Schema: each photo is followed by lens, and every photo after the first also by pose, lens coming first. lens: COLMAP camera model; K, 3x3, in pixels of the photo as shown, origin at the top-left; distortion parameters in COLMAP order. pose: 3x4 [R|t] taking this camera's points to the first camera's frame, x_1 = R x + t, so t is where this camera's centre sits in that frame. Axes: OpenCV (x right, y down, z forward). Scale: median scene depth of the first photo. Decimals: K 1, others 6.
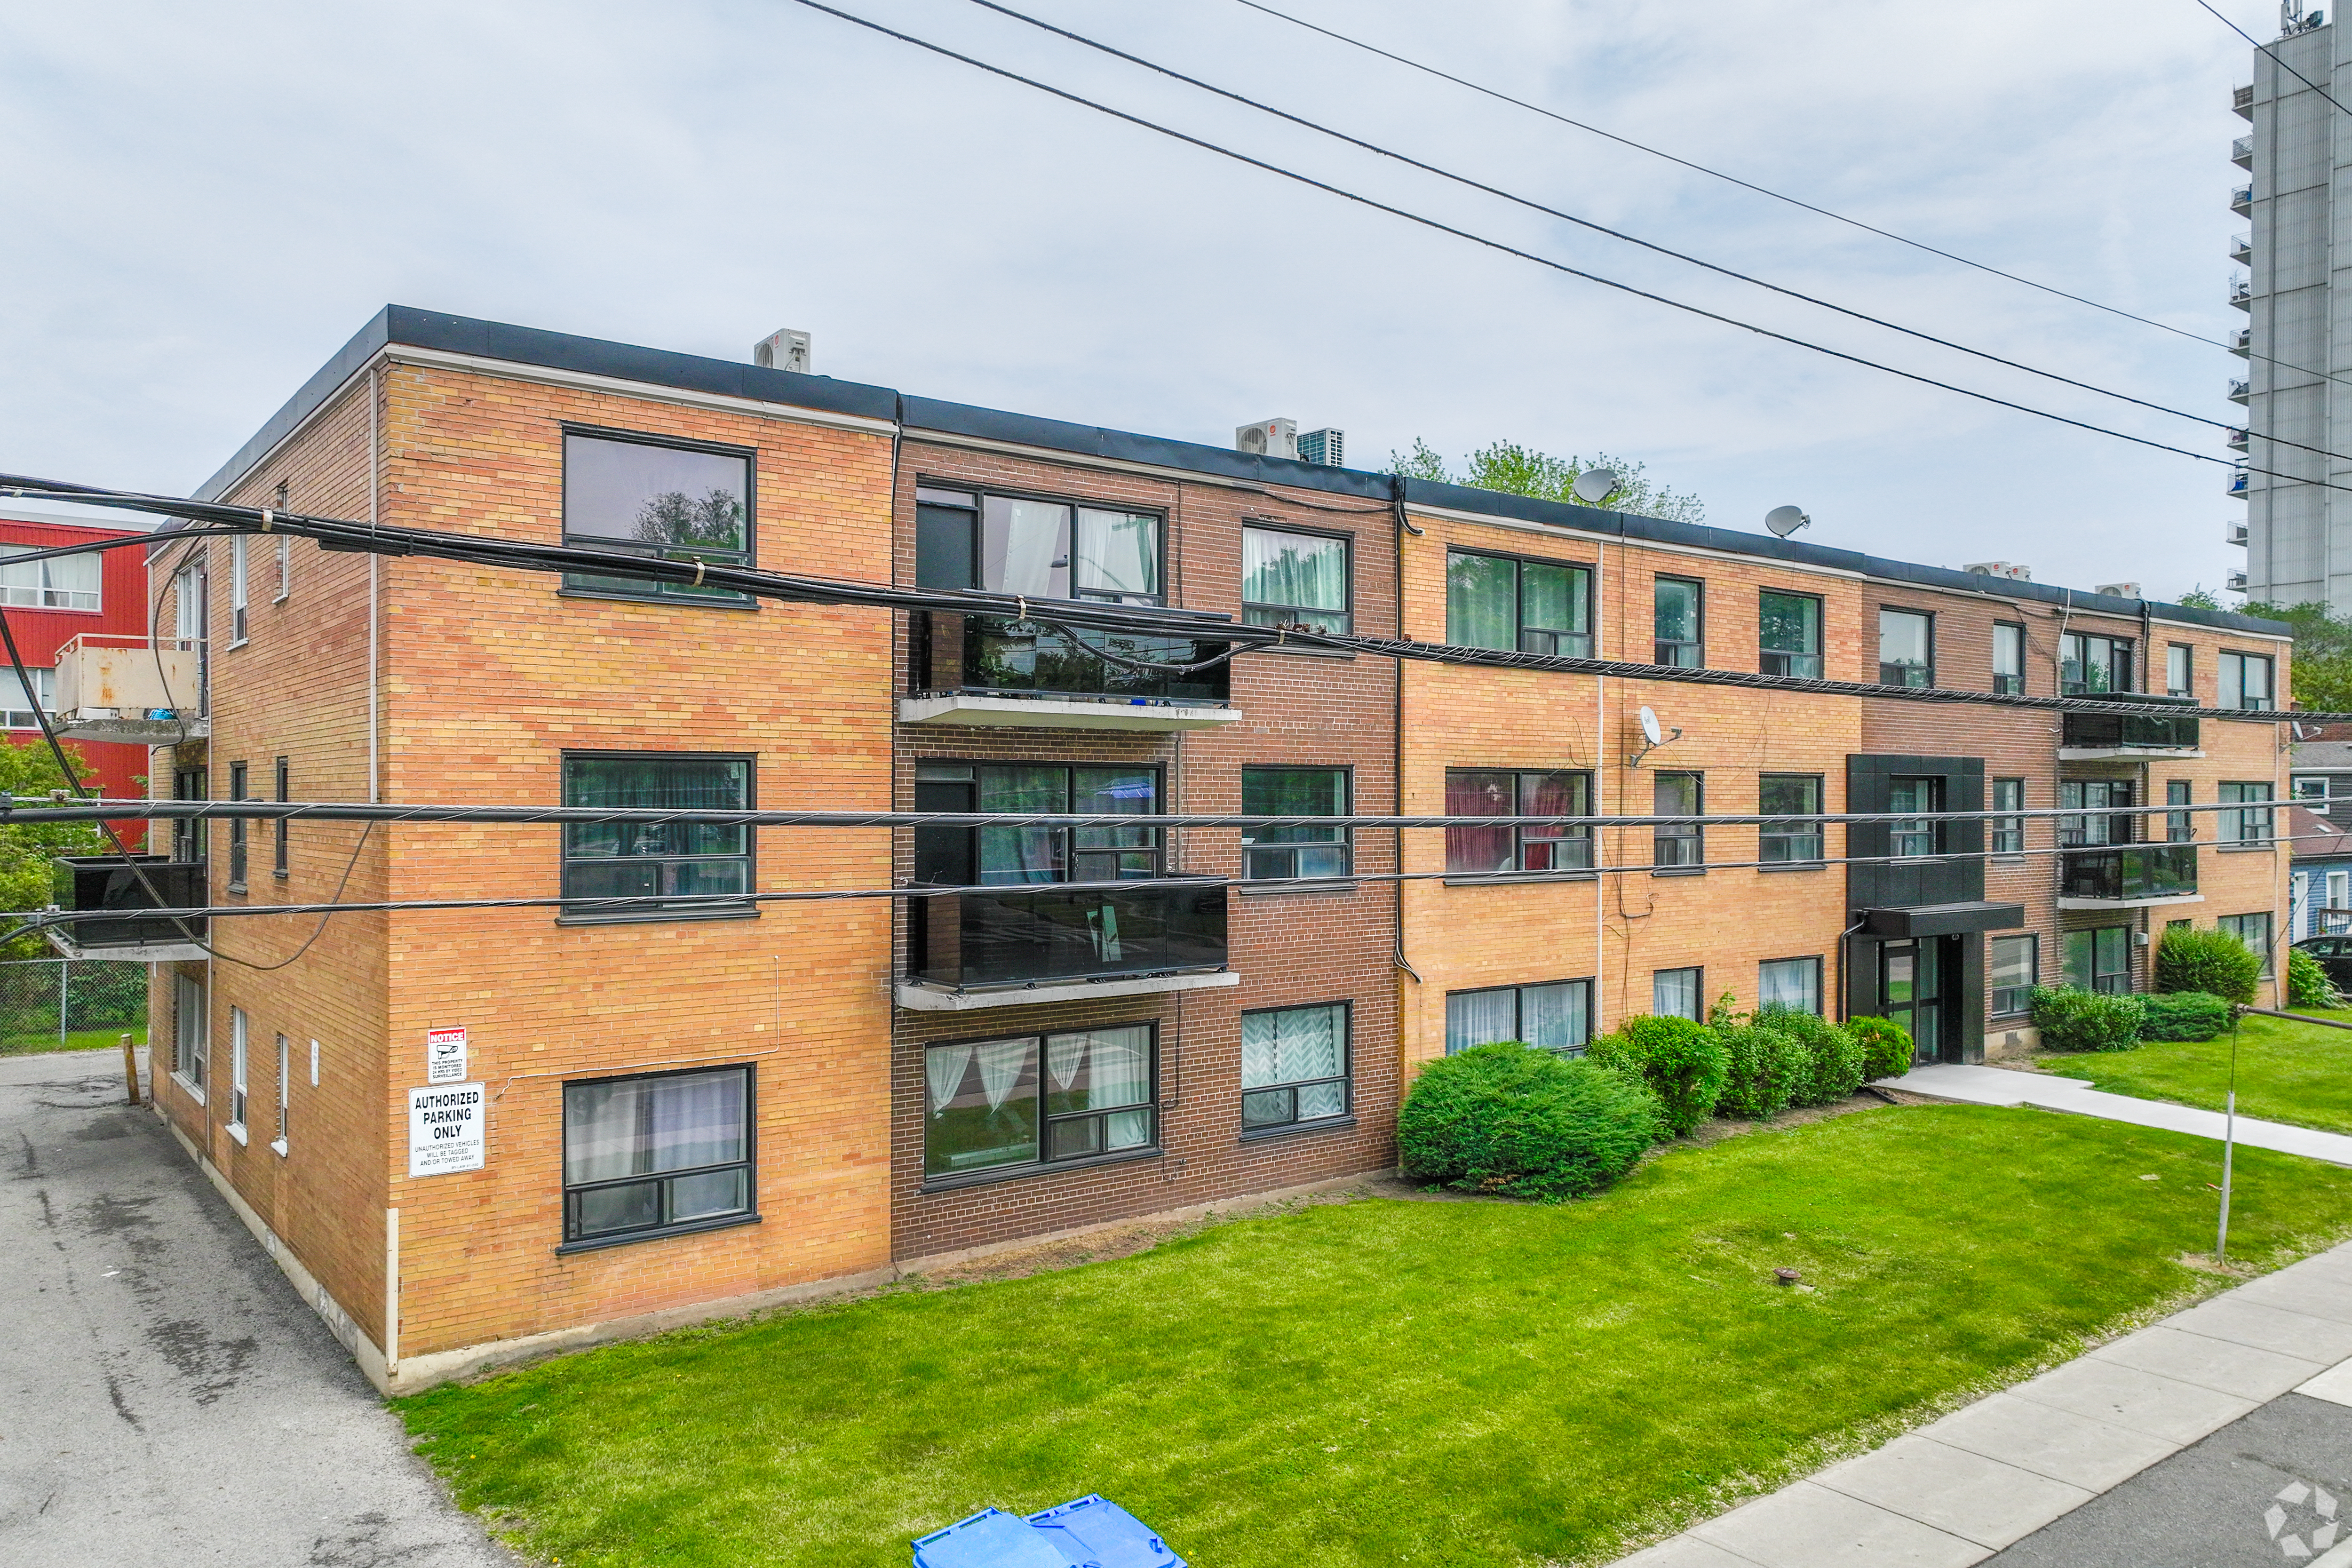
lens RADIAL K [[1650.0, 0, 1304.8], [0, 1650.0, 789.7], [0, 0, 1]] dist [0.020029, -0.002497]
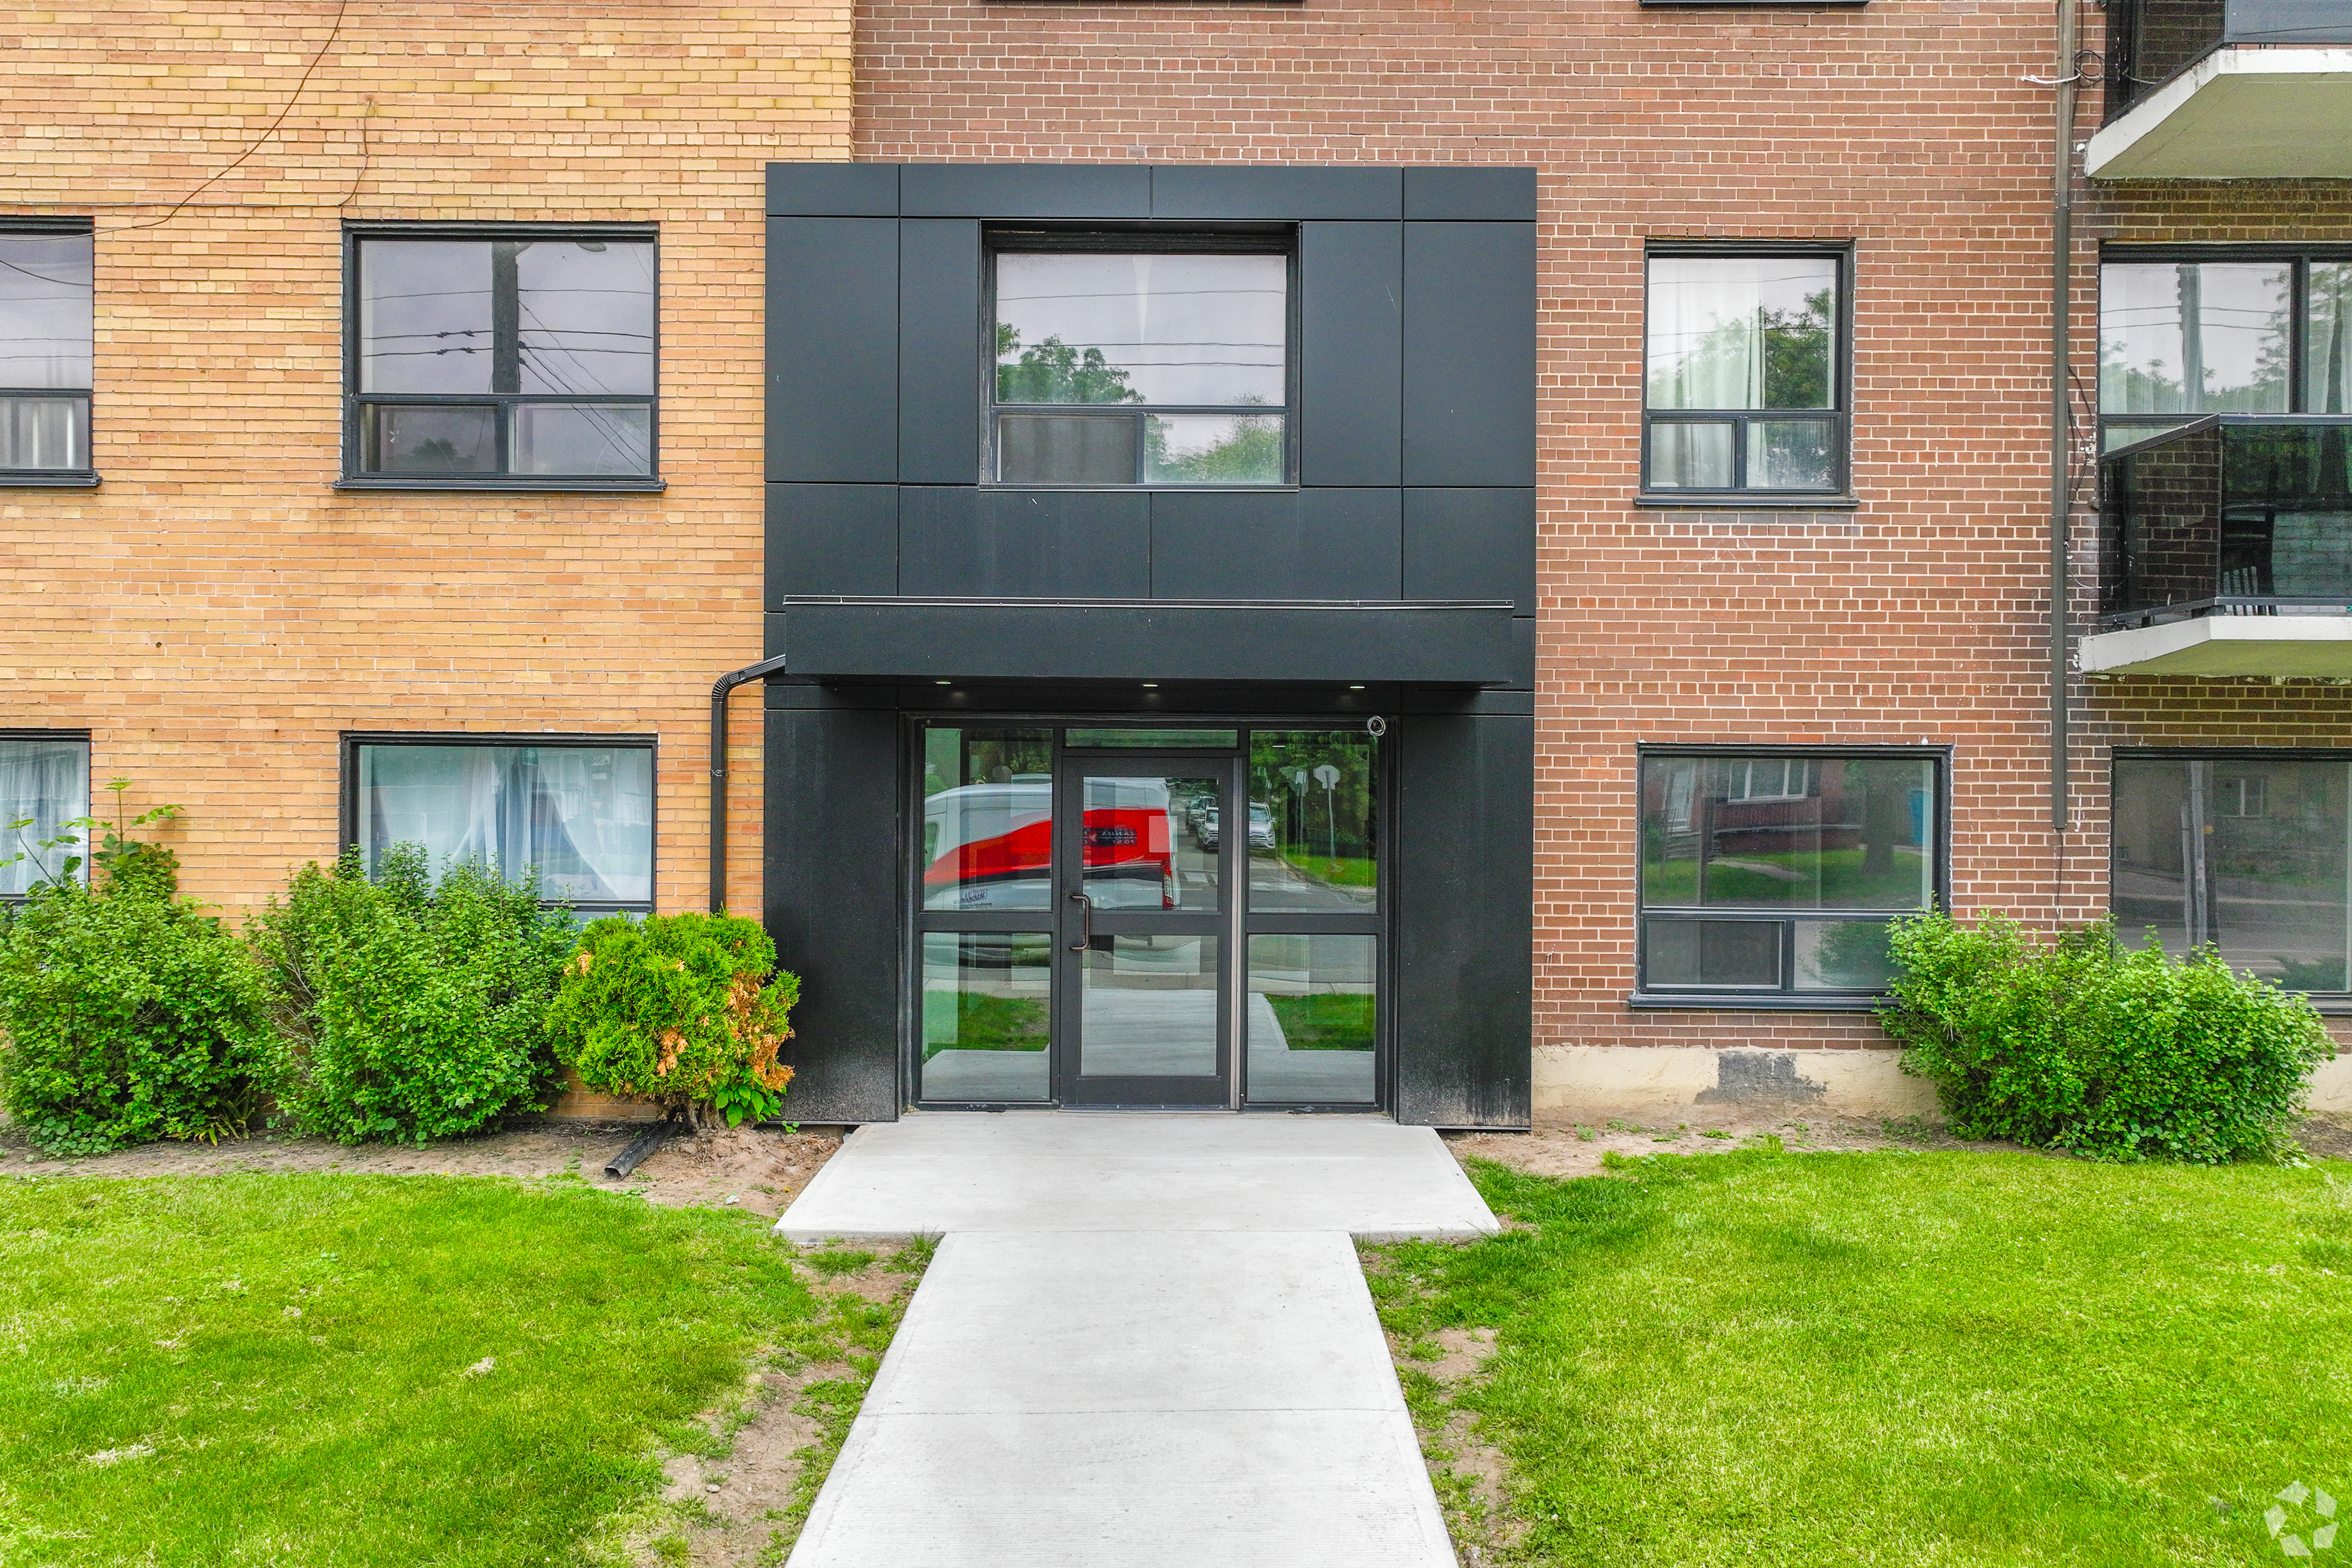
lens RADIAL K [[1650.0, 0, 1304.8], [0, 1650.0, 789.7], [0, 0, 1]] dist [0.020029, -0.002497]
pose [[0.768662, -0.010175, -0.639574, 0.630724], [0.004048, 0.999931, -0.011044, 0.113001], [0.639642, 0.005900, 0.768650, 0.797995]]
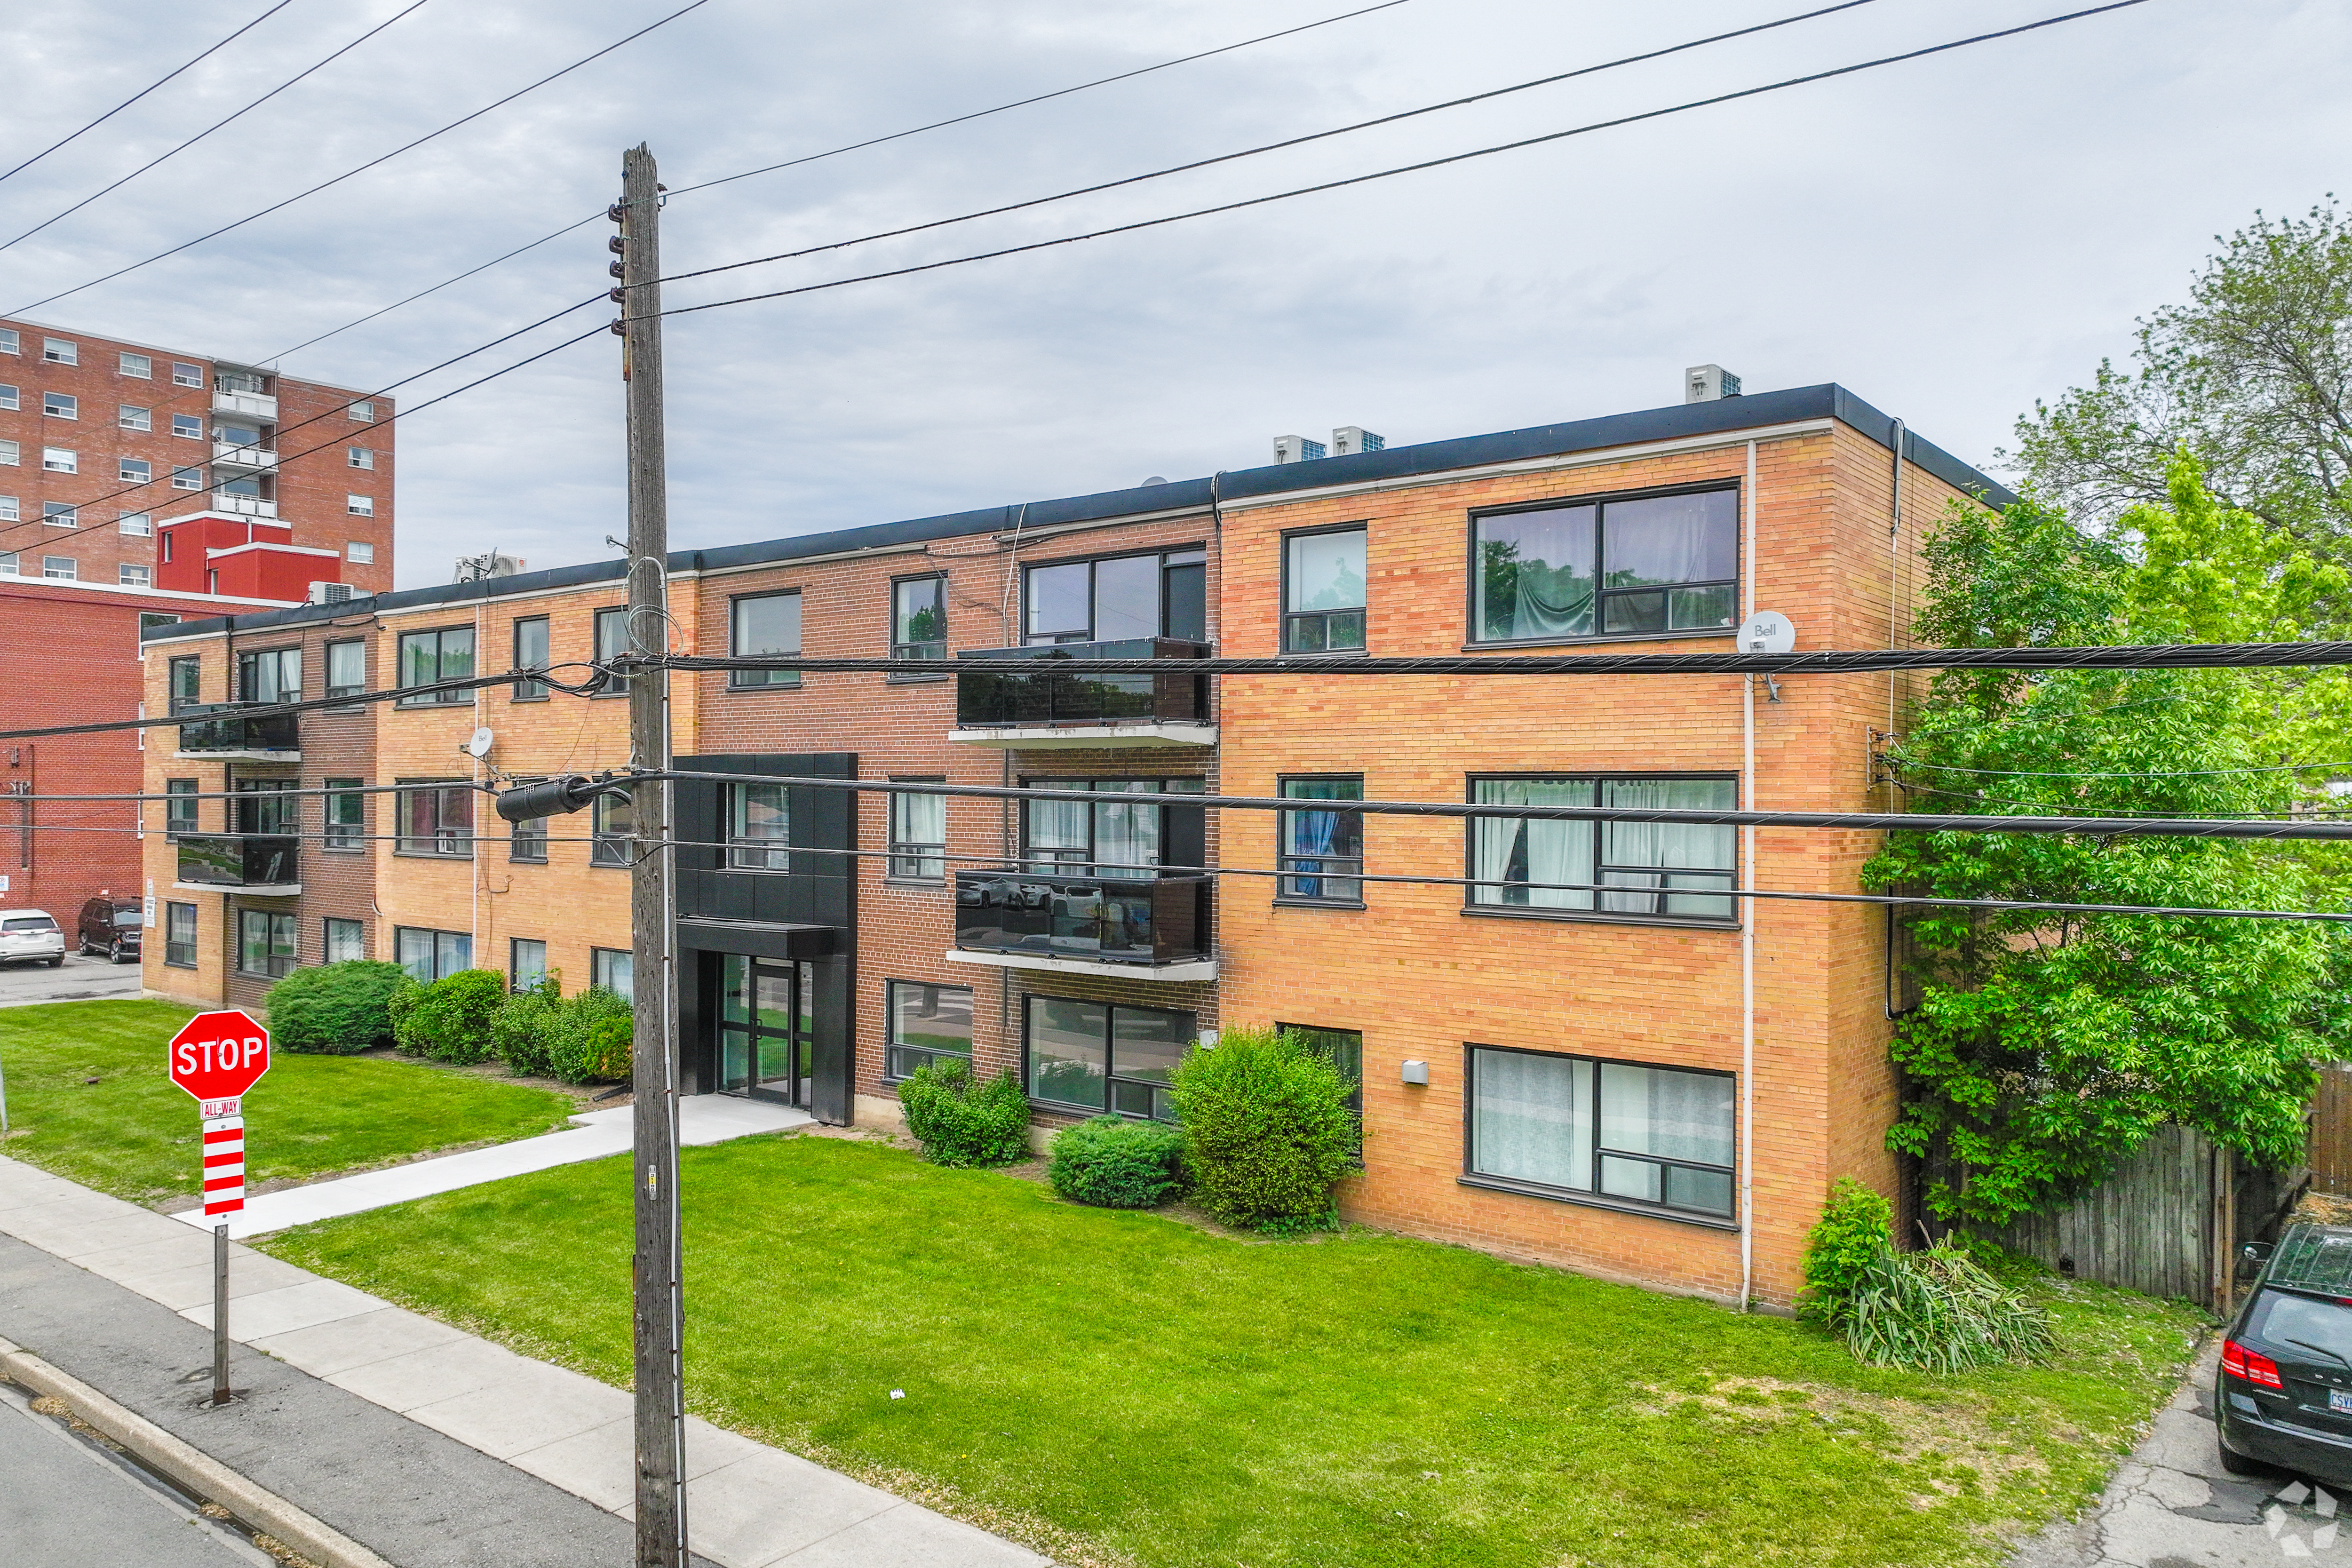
lens RADIAL K [[1650.0, 0, 1304.8], [0, 1650.0, 789.7], [0, 0, 1]] dist [0.020029, -0.002497]
pose [[0.242185, -0.010095, -0.970178, 1.373623], [-0.006451, 0.999907, -0.012014, 0.008114], [0.970209, 0.009168, 0.242097, 1.117759]]
